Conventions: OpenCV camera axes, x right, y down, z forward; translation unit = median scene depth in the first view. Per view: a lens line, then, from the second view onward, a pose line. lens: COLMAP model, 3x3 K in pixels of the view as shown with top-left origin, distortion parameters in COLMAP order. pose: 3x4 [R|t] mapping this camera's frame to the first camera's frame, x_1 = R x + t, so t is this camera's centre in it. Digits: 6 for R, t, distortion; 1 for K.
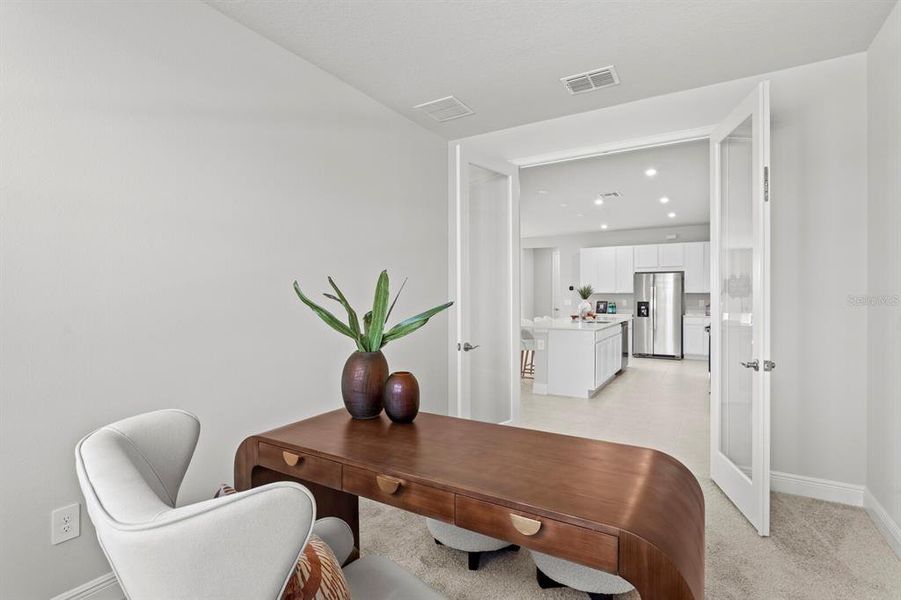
lens RADIAL K [[446.6, 0, 451.6], [0, 446.6, 291.7], [0, 0, 1]] dist [-0.011290, 0.001870]
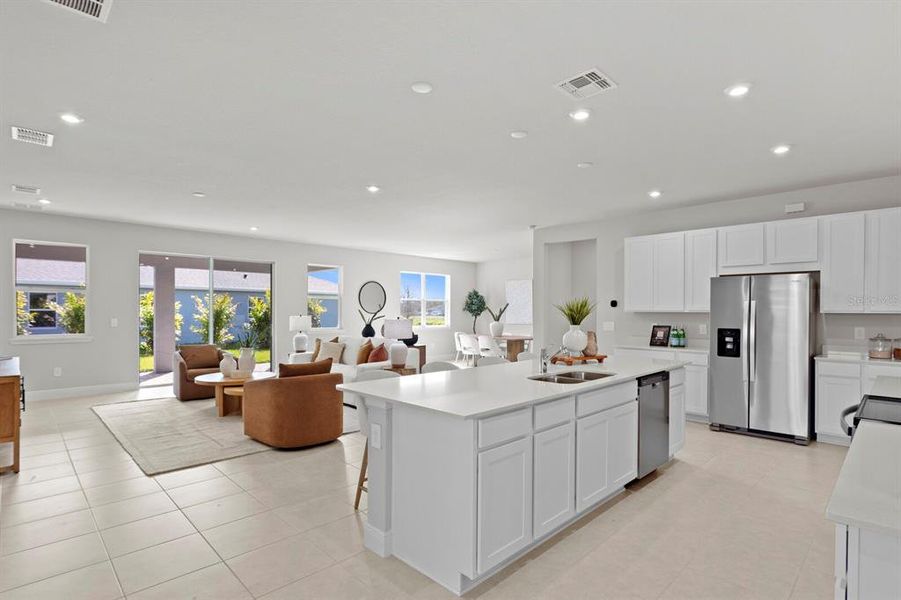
lens RADIAL K [[446.6, 0, 447.0], [0, 446.6, 311.7], [0, 0, 1]] dist [-0.011290, 0.001870]
pose [[0.964761, 0.004167, -0.263095, 0.238409], [-0.001452, 0.999944, 0.010513, -0.003071], [0.263124, -0.009760, 0.964713, 0.386021]]
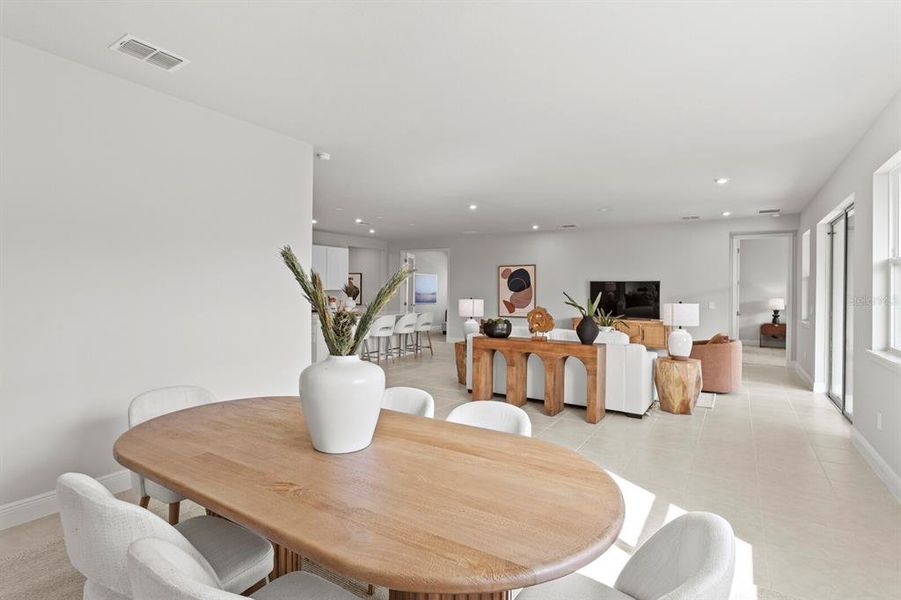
lens RADIAL K [[446.6, 0, 452.8], [0, 446.6, 294.8], [0, 0, 1]] dist [-0.011290, 0.001870]
pose [[-0.999359, -0.010127, 0.034351, 0.009452], [-0.010100, 0.999949, 0.000946, 0.006162], [-0.034359, 0.000599, -0.999409, 1.696336]]
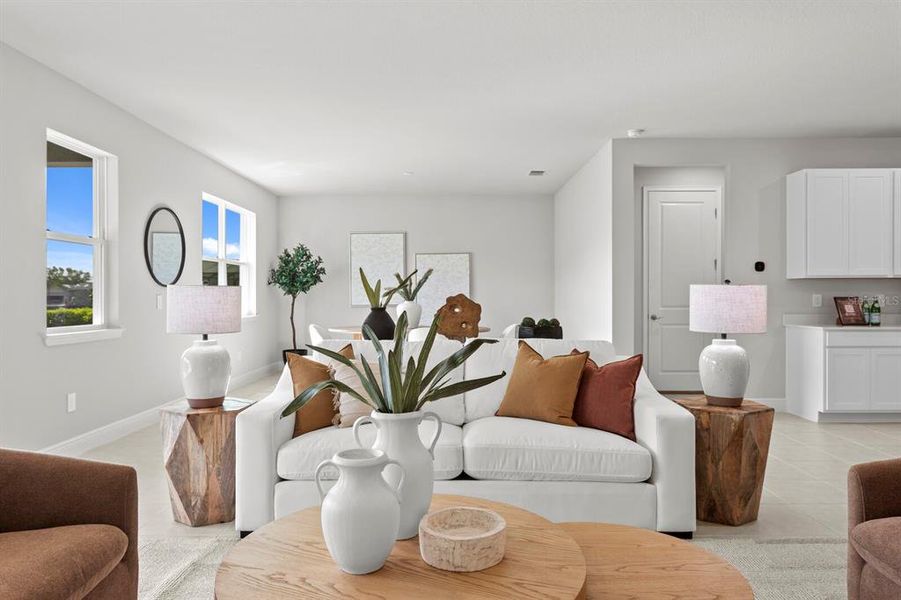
lens RADIAL K [[593.1, 0, 443.3], [0, 593.1, 295.5], [0, 0, 1]] dist [-0.017801, 0.005776]
pose [[0.871614, -0.002247, 0.490188, -0.301044], [-0.002133, 0.999963, 0.008377, 0.017892], [-0.490188, -0.008347, 0.871576, 0.764408]]
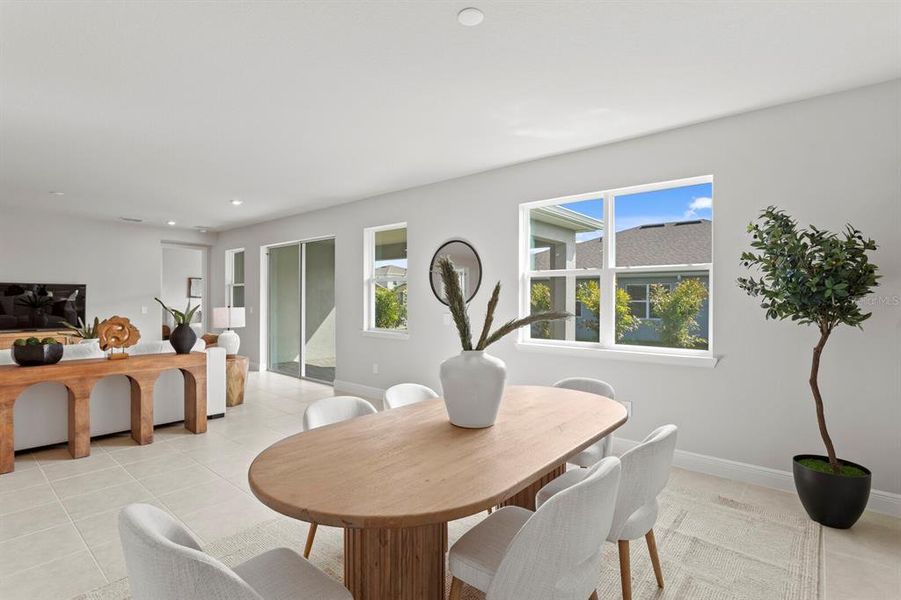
lens RADIAL K [[446.6, 0, 441.7], [0, 446.6, 301.0], [0, 0, 1]] dist [-0.011290, 0.001870]
pose [[-0.171804, 0.002327, -0.985128, 0.305128], [0.004283, 0.999990, 0.001615, 0.005717], [0.985122, -0.003941, -0.171812, 1.528557]]
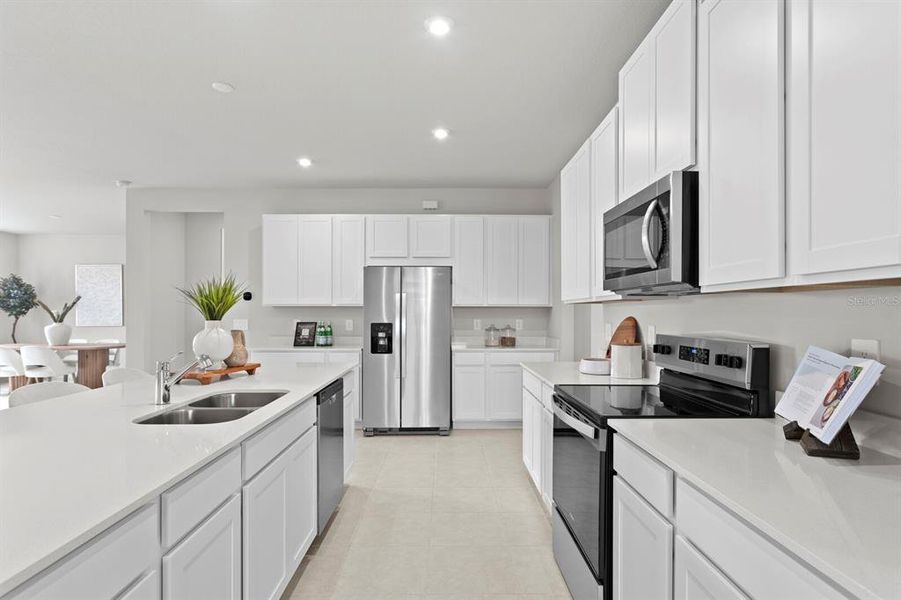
lens RADIAL K [[468.0, 0, 448.0], [0, 468.0, 311.1], [0, 0, 1]] dist [-0.012908, 0.003978]
pose [[0.857081, 0.001201, 0.515180, 0.220649], [-0.004847, 0.999972, 0.005732, 0.005653], [-0.515158, -0.007410, 0.857063, 0.506286]]
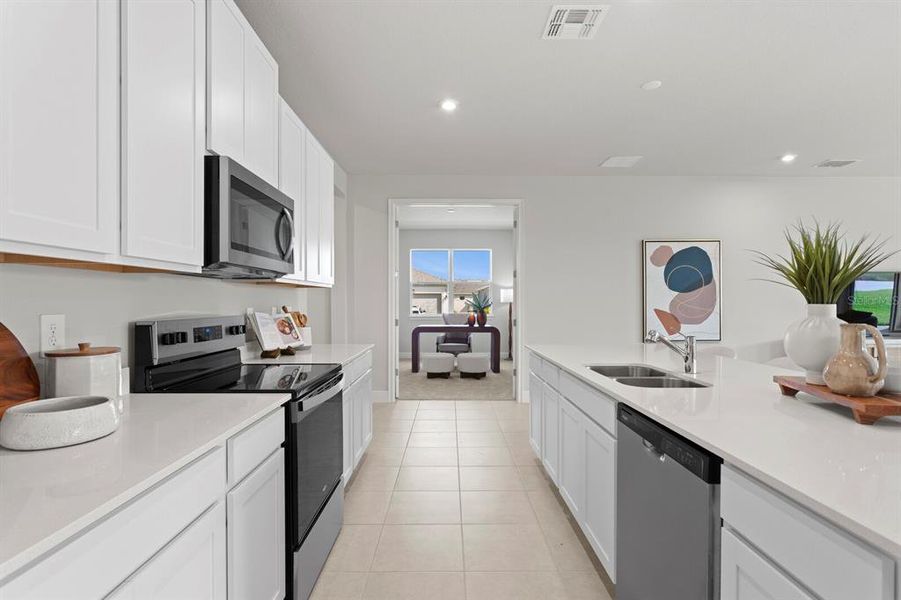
lens RADIAL K [[446.6, 0, 451.4], [0, 446.6, 299.2], [0, 0, 1]] dist [-0.011290, 0.001870]
pose [[-0.856637, -0.002343, -0.515914, 0.444576], [0.004903, 0.999908, -0.012682, 0.013310], [0.515896, -0.013394, -0.856547, 0.887104]]
